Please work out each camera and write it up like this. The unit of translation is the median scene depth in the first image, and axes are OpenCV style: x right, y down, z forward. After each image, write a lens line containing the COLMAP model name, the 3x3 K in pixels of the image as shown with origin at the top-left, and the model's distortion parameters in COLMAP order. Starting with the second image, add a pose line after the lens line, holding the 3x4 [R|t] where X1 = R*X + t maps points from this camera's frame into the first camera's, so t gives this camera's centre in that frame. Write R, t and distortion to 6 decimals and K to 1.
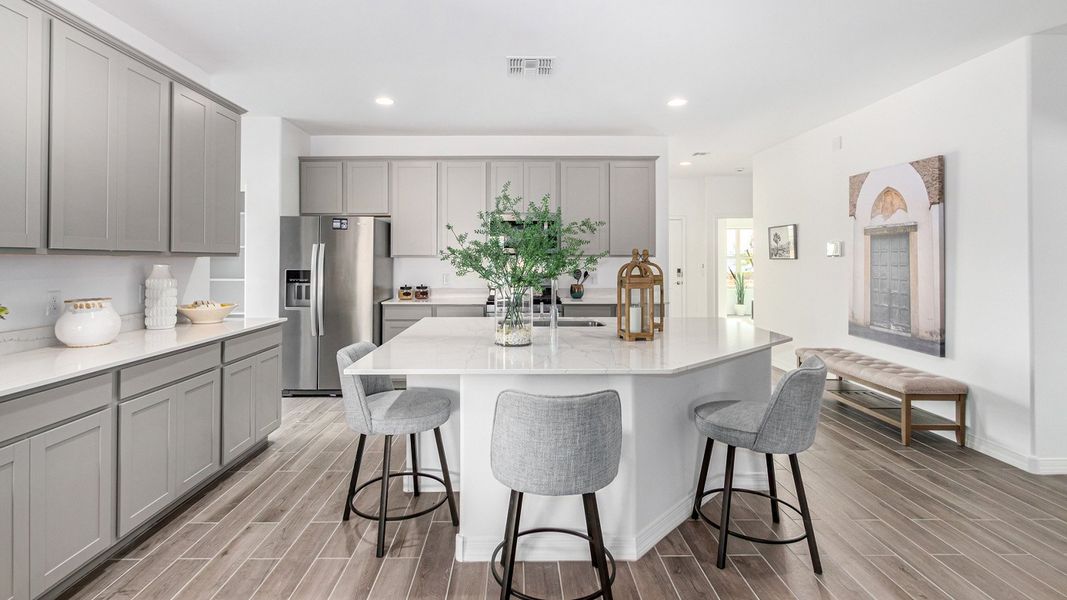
lens RADIAL K [[494.1, 0, 517.6], [0, 494.1, 265.2], [0, 0, 1]] dist [0.004016, -0.001008]
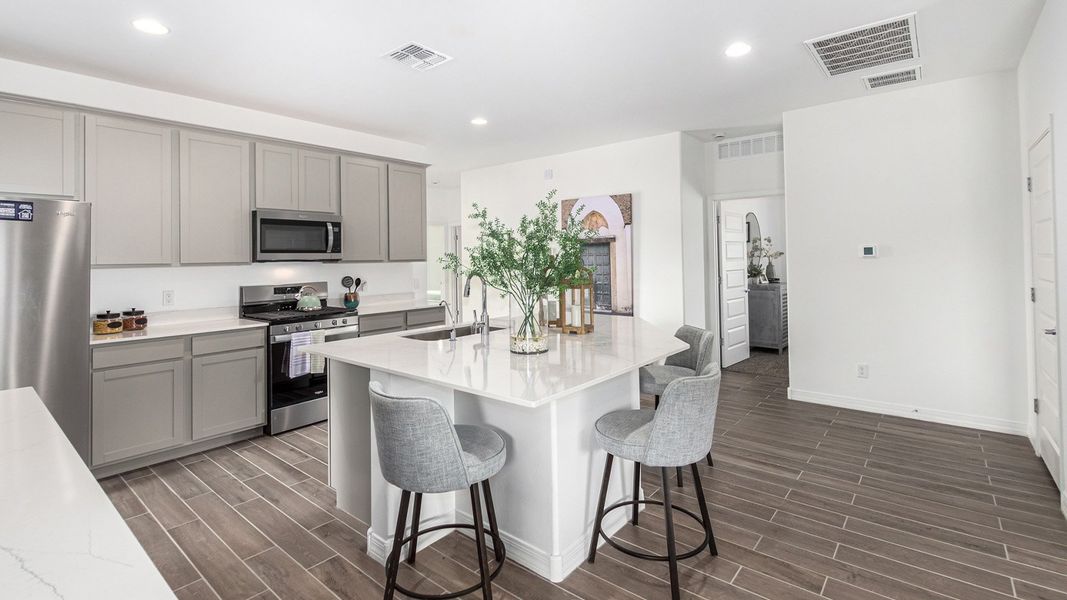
lens RADIAL K [[494.1, 0, 546.3], [0, 494.1, 253.0], [0, 0, 1]] dist [0.004016, -0.001008]
pose [[0.631762, -0.001575, 0.775161, -0.462722], [0.024554, 0.999537, -0.017981, -0.011965], [-0.774774, 0.030393, 0.631508, 0.205114]]
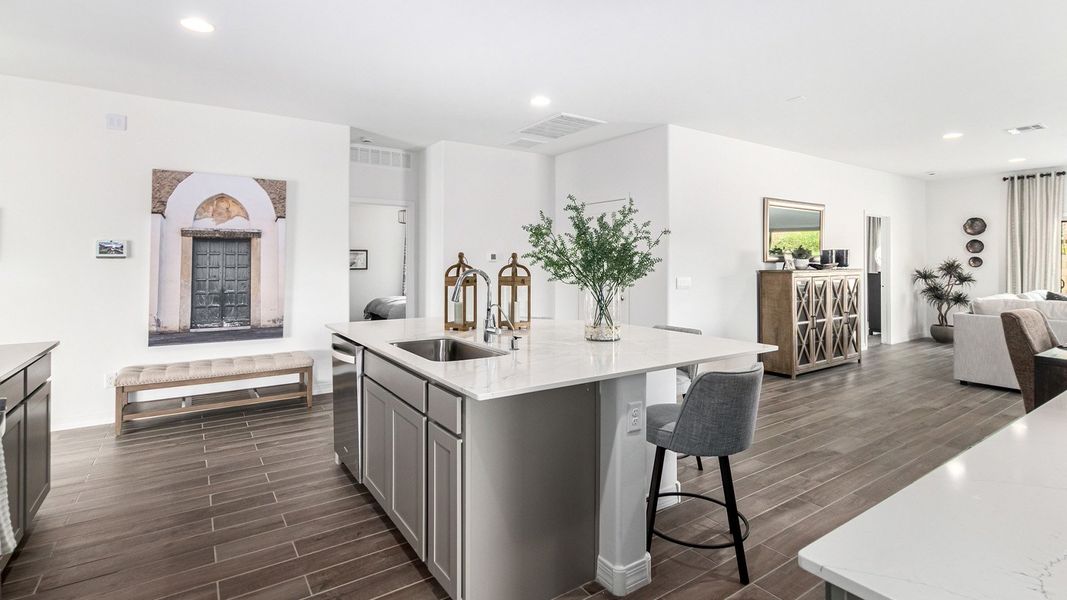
lens RADIAL K [[485.8, 0, 530.5], [0, 485.8, 262.0], [0, 0, 1]] dist [-0.004104, -0.002752]
pose [[-0.558973, -0.000498, 0.829186, -0.491640], [0.010063, 0.999922, 0.007384, -0.012345], [-0.829125, 0.012472, -0.558924, 1.054577]]
